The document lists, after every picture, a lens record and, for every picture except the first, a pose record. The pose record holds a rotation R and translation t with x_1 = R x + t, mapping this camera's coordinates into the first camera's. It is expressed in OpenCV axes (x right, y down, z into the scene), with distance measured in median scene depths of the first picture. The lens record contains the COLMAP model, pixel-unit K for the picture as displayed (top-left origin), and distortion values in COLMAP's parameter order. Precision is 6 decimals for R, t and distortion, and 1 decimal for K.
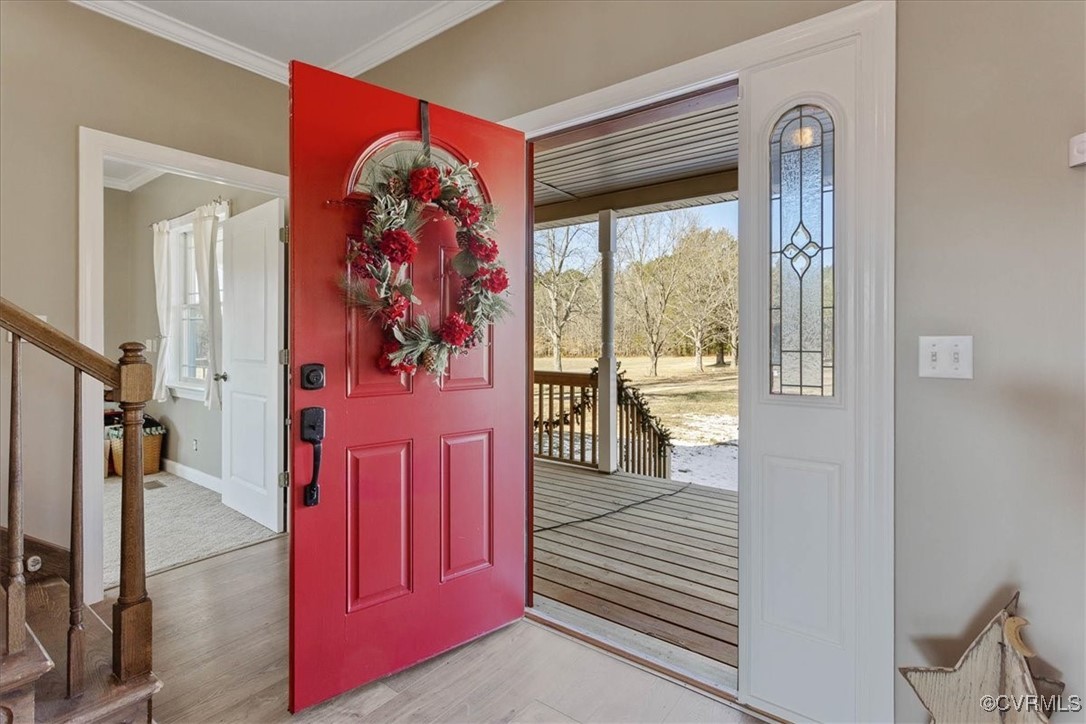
lens RADIAL K [[517.0, 0, 543.7], [0, 517.0, 339.7], [0, 0, 1]] dist [-0.001355, 0.002846]
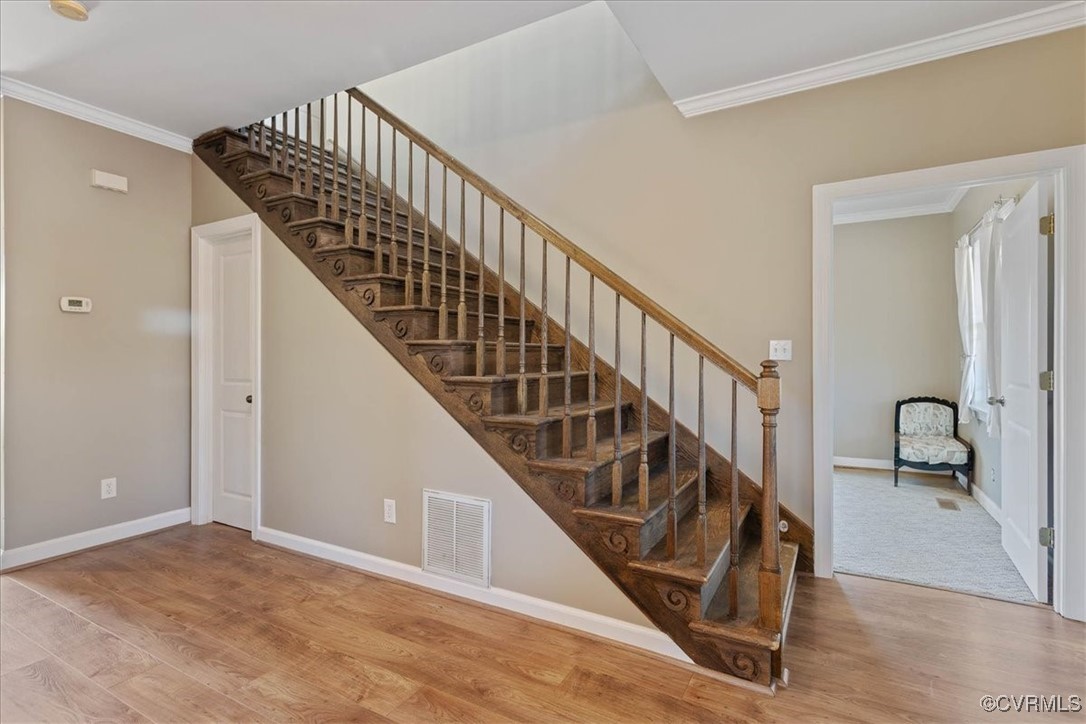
lens RADIAL K [[517.0, 0, 542.8], [0, 517.0, 358.3], [0, 0, 1]] dist [-0.001355, 0.002846]
pose [[0.147327, 0.000189, -0.989088, 0.240144], [-0.001276, 0.999999, 0.000001, 0.000409], [0.989087, 0.001262, 0.147327, 0.189257]]
